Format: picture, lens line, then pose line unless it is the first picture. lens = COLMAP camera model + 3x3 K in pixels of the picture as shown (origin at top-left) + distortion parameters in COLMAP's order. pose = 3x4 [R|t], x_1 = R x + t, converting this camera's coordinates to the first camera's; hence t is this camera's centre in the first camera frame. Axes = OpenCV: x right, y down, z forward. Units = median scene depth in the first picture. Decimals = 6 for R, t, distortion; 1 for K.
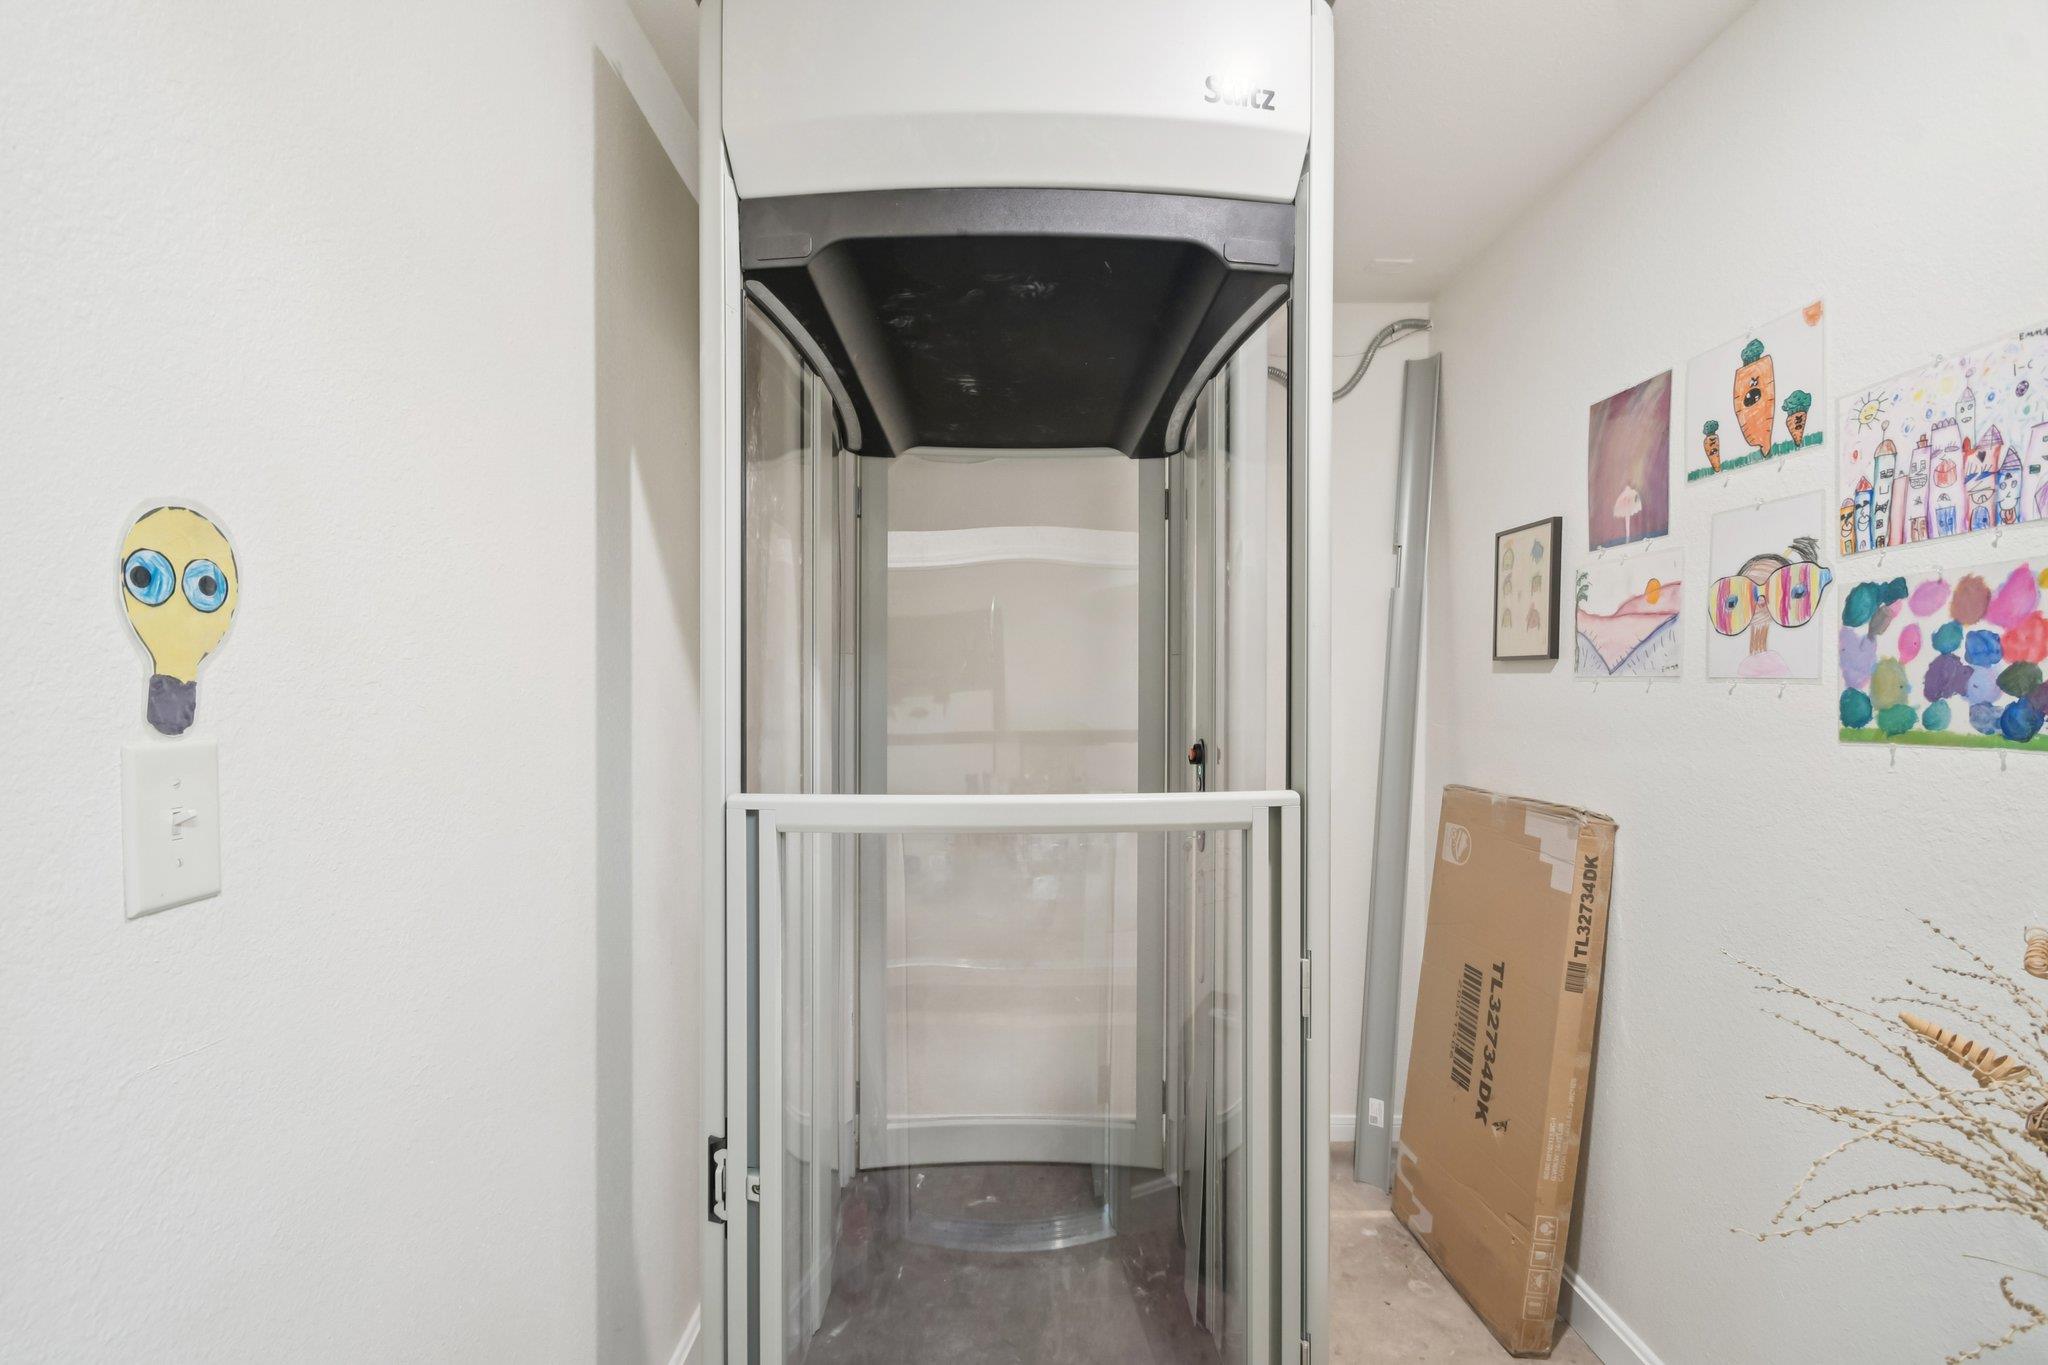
lens RADIAL K [[904.3, 0, 1014.6], [0, 904.3, 710.8], [0, 0, 1]] dist [0.000979, -0.009196]
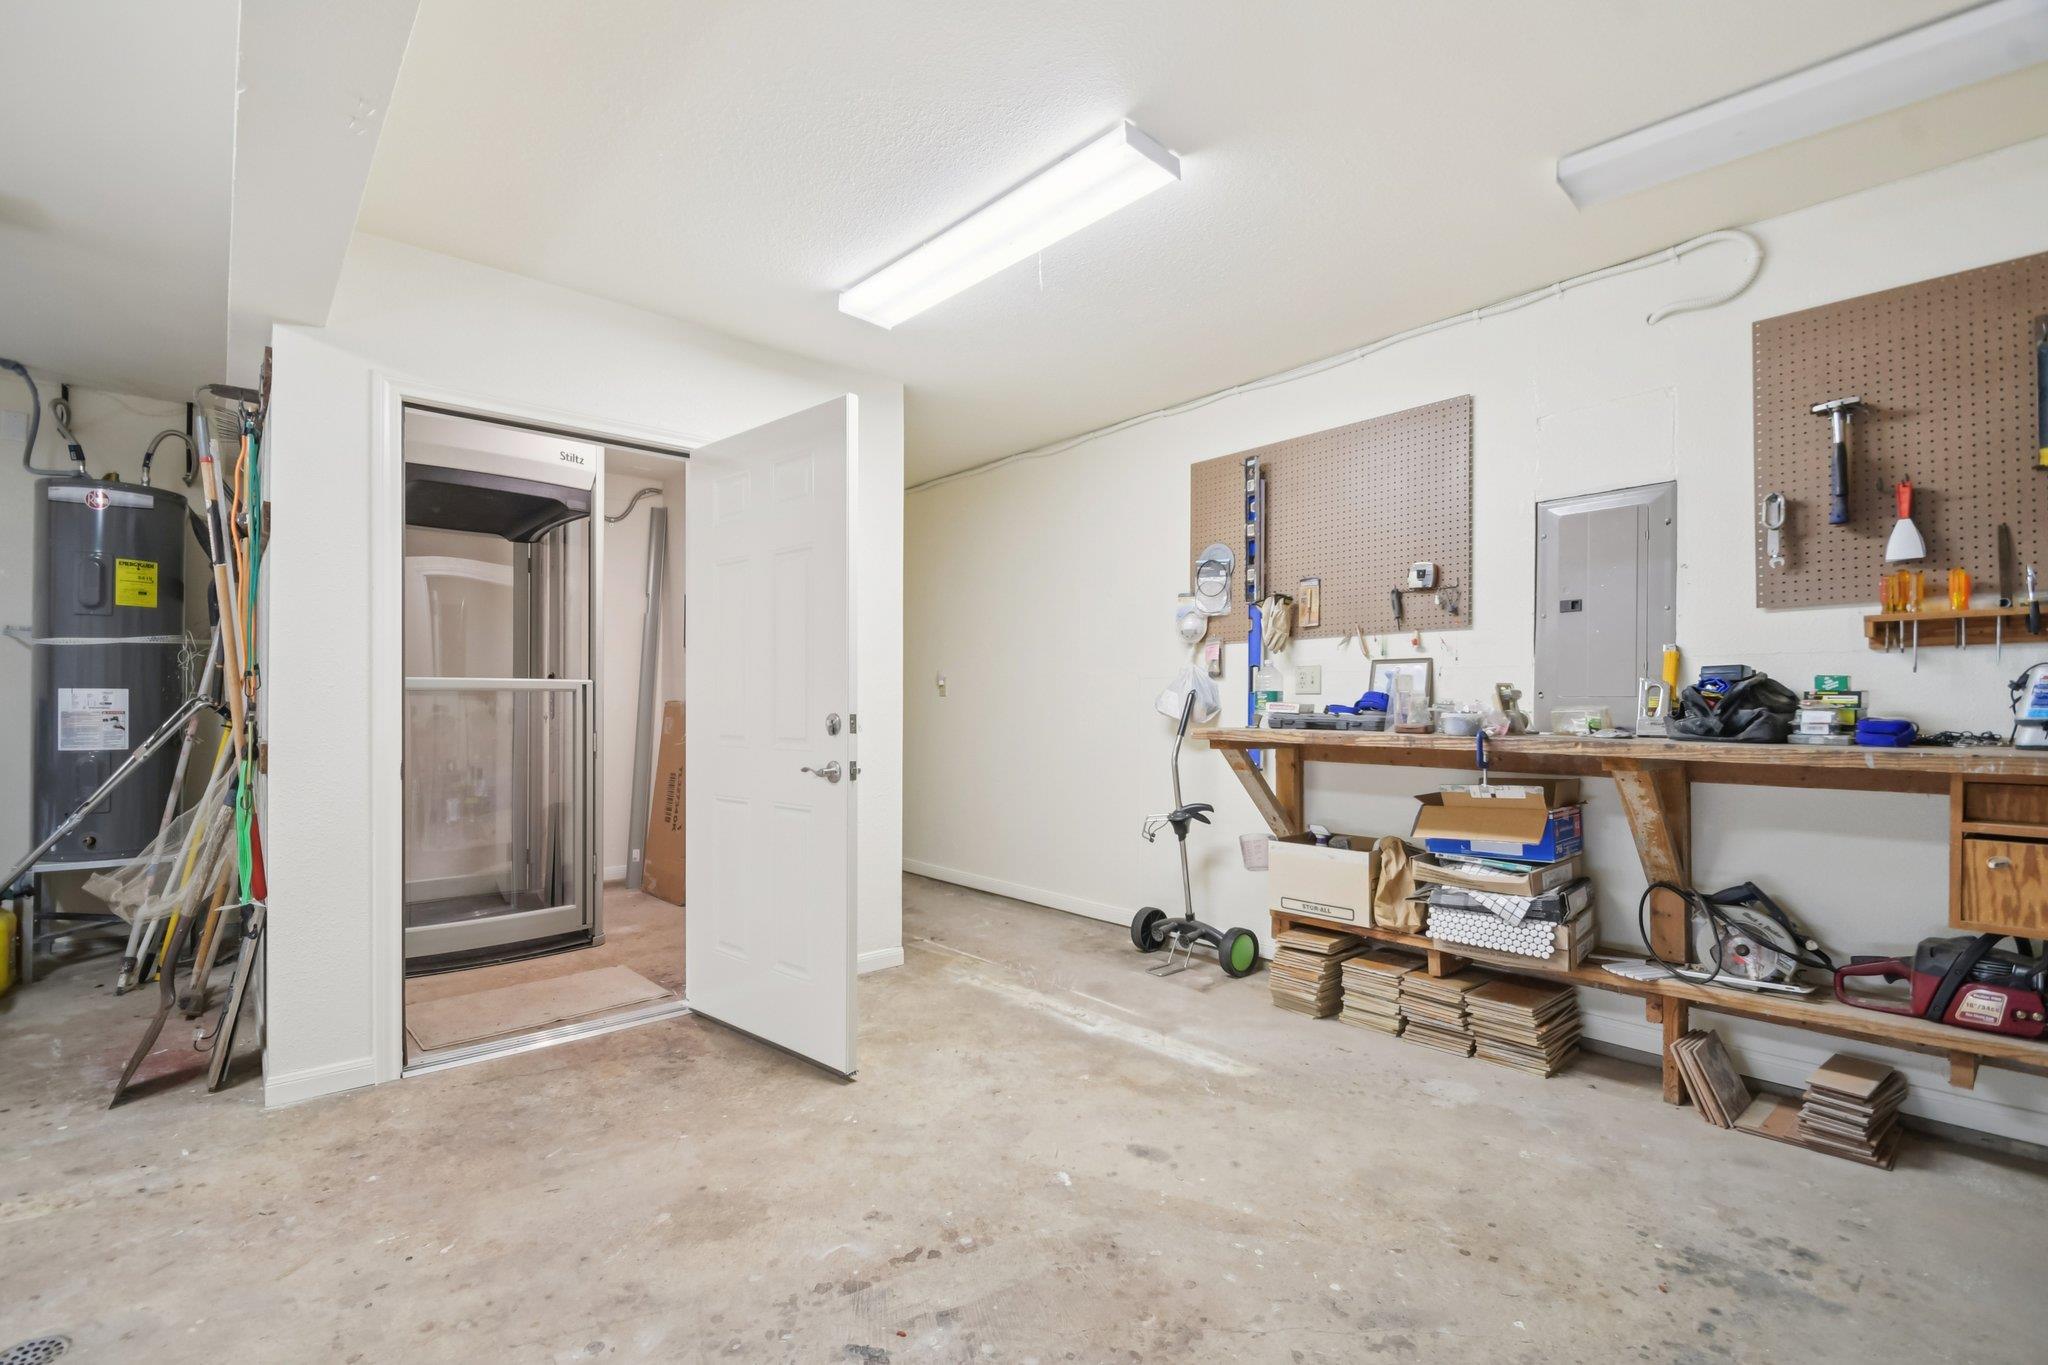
lens RADIAL K [[904.3, 0, 1014.6], [0, 904.3, 710.8], [0, 0, 1]] dist [0.000979, -0.009196]
pose [[0.753841, 0.001387, 0.657055, -0.370117], [0.004680, 0.999961, -0.007480, 0.130235], [-0.657040, 0.008714, 0.753805, -1.341007]]
